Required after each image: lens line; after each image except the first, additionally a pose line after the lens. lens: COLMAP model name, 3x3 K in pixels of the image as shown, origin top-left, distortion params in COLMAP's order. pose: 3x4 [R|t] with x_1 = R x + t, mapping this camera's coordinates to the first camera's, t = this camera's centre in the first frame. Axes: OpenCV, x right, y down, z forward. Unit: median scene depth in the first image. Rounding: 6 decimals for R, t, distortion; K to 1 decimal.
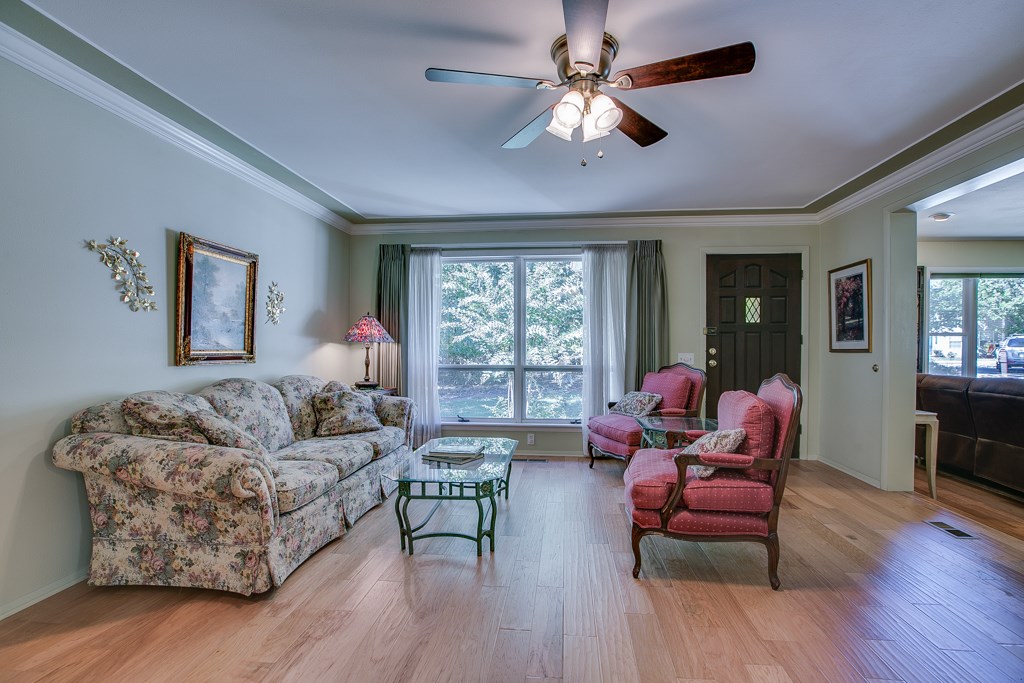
lens RADIAL K [[473.2, 0, 513.5], [0, 473.2, 349.0], [0, 0, 1]] dist [-0.050301, 0.017495]
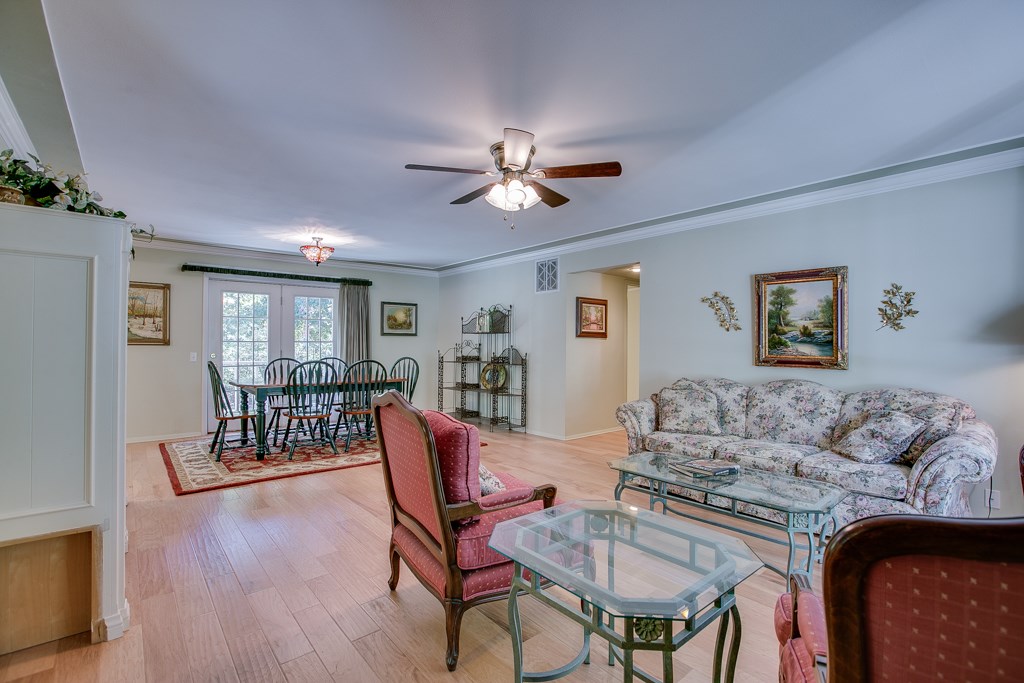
lens RADIAL K [[473.2, 0, 509.3], [0, 473.2, 339.7], [0, 0, 1]] dist [-0.050301, 0.017495]
pose [[-0.698734, -0.014811, -0.715228, 0.874575], [-0.015369, 0.999866, -0.005691, -0.025187], [0.715216, 0.007016, -0.698868, 1.440375]]
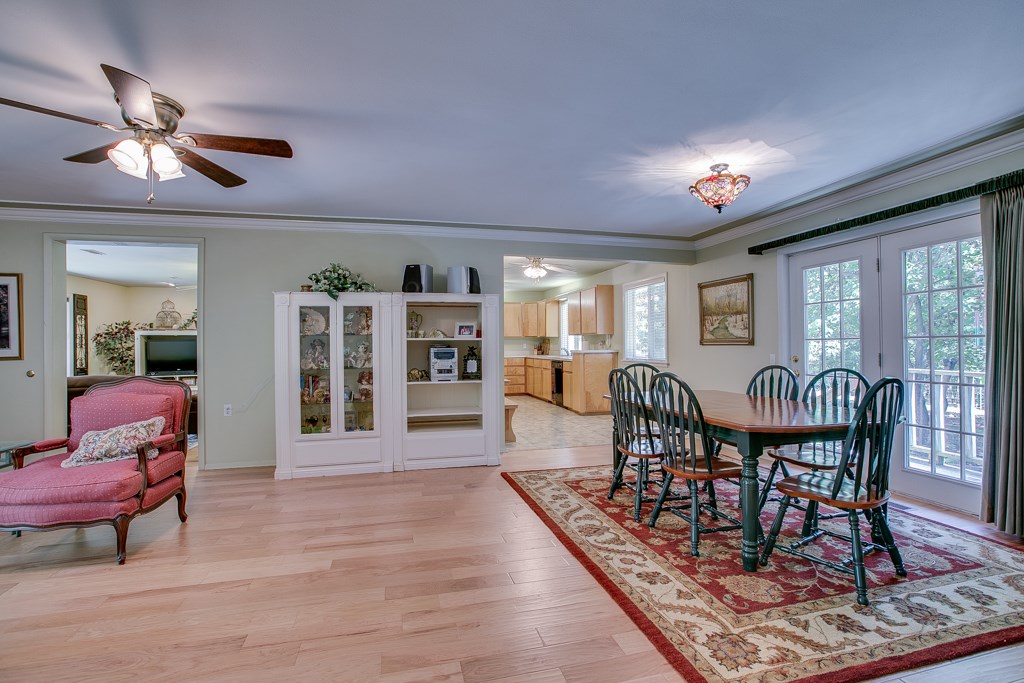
lens RADIAL K [[473.2, 0, 522.0], [0, 473.2, 346.2], [0, 0, 1]] dist [-0.050301, 0.017495]
pose [[-0.360244, -0.003488, 0.932851, -0.871835], [0.018573, 0.999768, 0.010910, -0.020285], [-0.932673, 0.021256, -0.360096, 0.389736]]
